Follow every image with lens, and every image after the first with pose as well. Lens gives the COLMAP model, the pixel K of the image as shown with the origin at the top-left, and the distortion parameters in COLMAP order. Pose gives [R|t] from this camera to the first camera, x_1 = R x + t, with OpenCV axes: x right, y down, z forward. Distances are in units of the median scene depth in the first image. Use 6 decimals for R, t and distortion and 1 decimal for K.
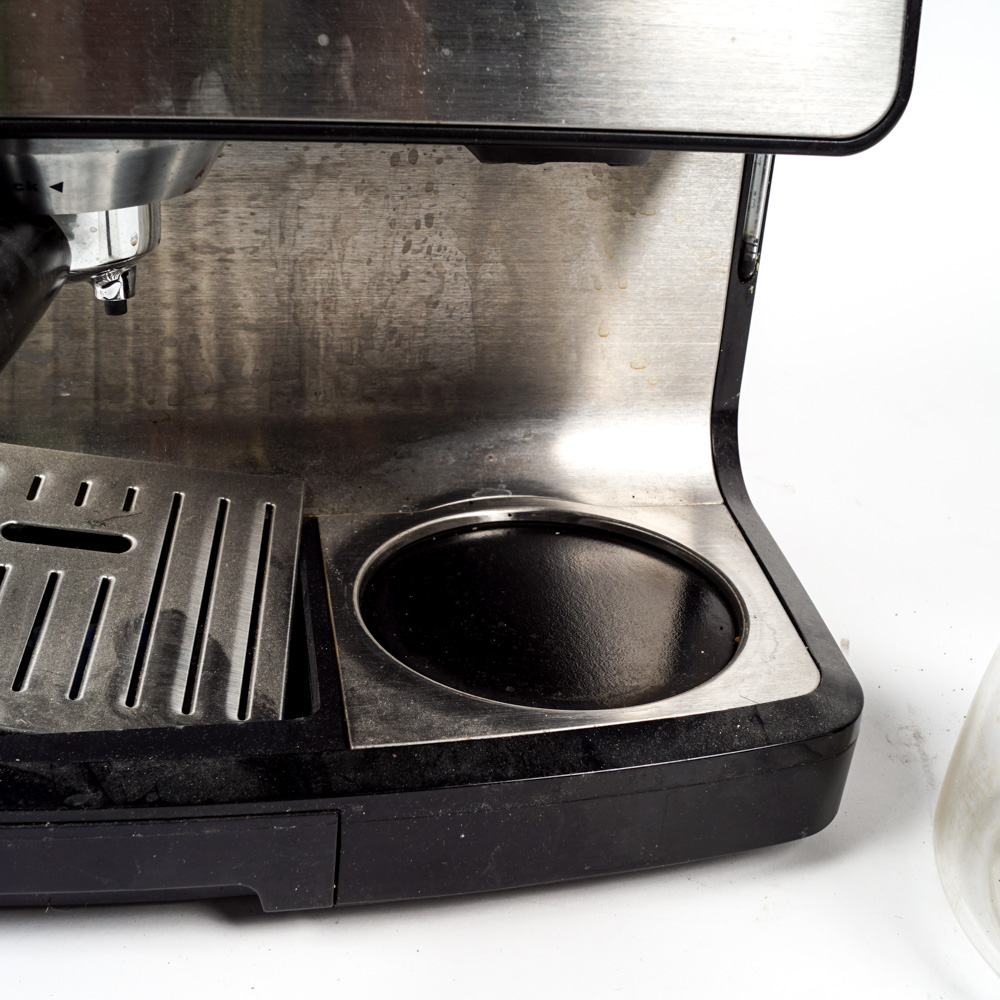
lens RADIAL K [[1255.9, 0, 494.4], [0, 1255.9, 517.0], [0, 0, 1]] dist [-0.087820, 0.000000]
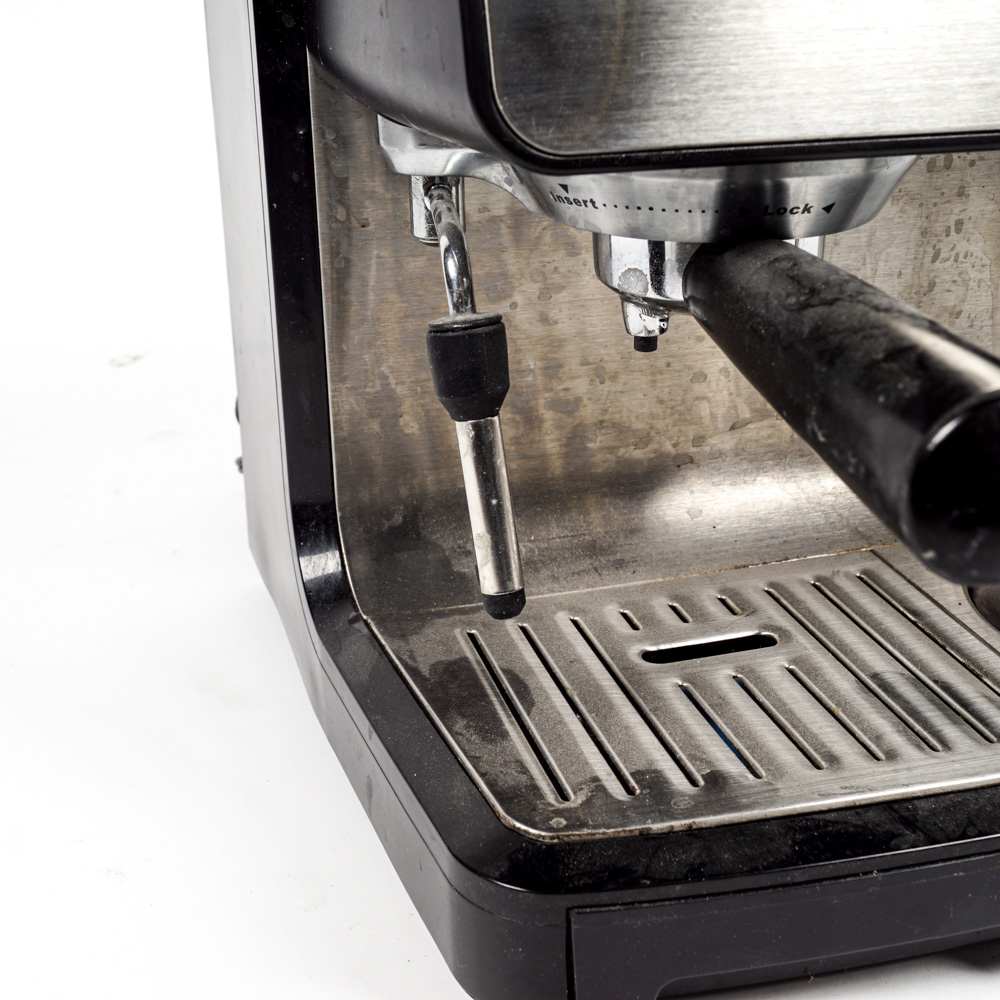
lens RADIAL K [[1499.0, 0, 500.4], [0, 1499.0, 510.7], [0, 0, 1]] dist [-0.066427, 0.000000]
pose [[0.993942, -0.099020, 0.047684, -0.592723], [0.101727, 0.993112, -0.058143, 0.009459], [-0.041599, 0.062641, 0.997169, -0.122709]]
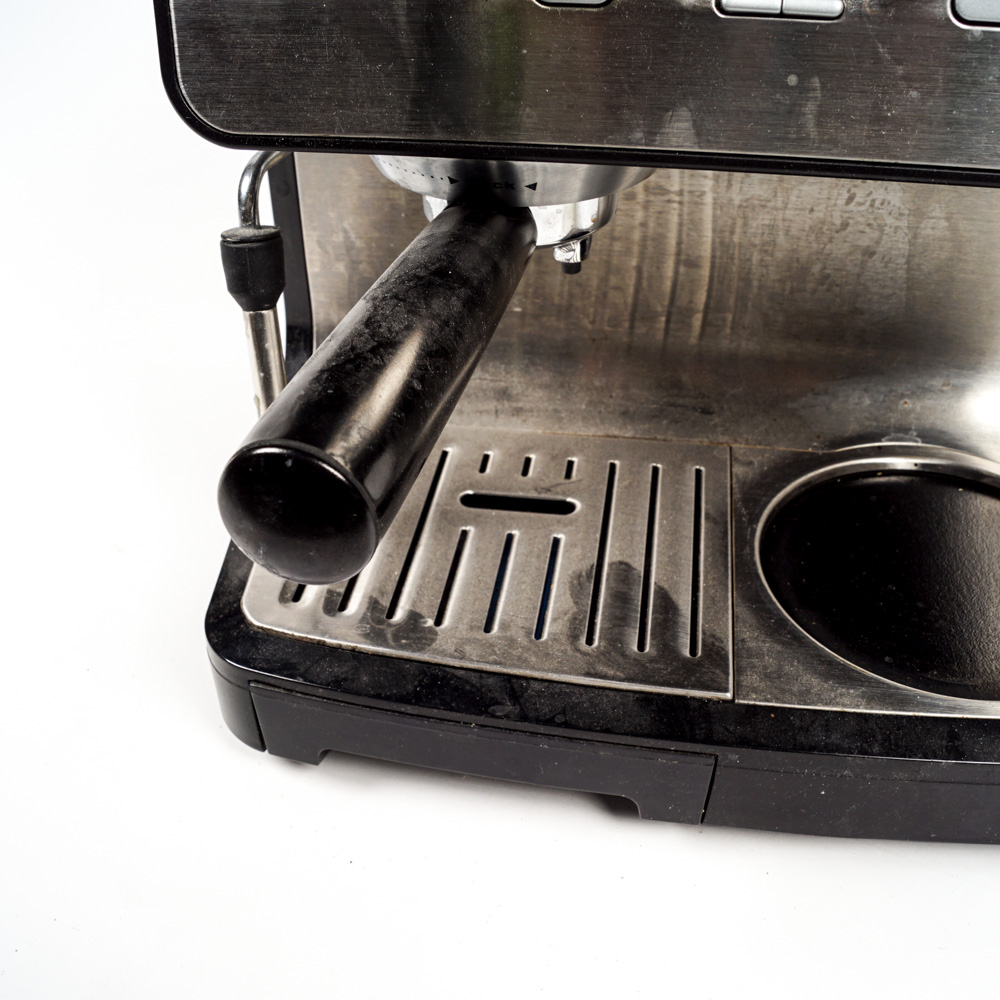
lens RADIAL K [[1195.7, 0, 488.6], [0, 1195.7, 518.4], [0, 0, 1]] dist [-0.091238, 0.000000]
pose [[0.939937, 0.148176, -0.307509, -0.017155], [-0.088816, 0.976004, 0.198818, -0.159306], [0.329590, -0.159565, 0.930543, -0.040804]]
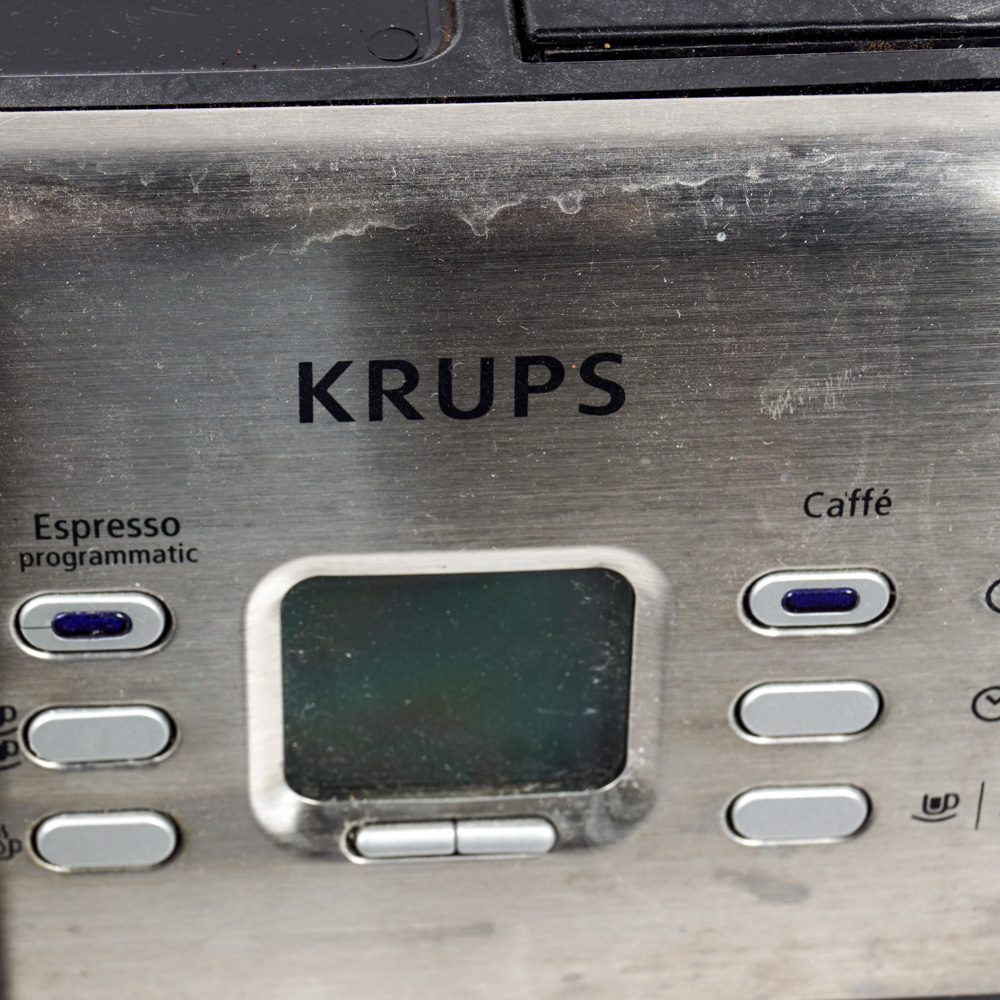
lens RADIAL K [[3211.7, 0, 495.2], [0, 3211.7, 497.0], [0, 0, 1]] dist [-0.002022, 0.000000]
pose [[0.992829, 0.061823, -0.102311, 0.016004], [-0.027141, 0.950106, 0.310743, -0.871634], [0.116417, -0.305738, 0.944972, -0.371479]]
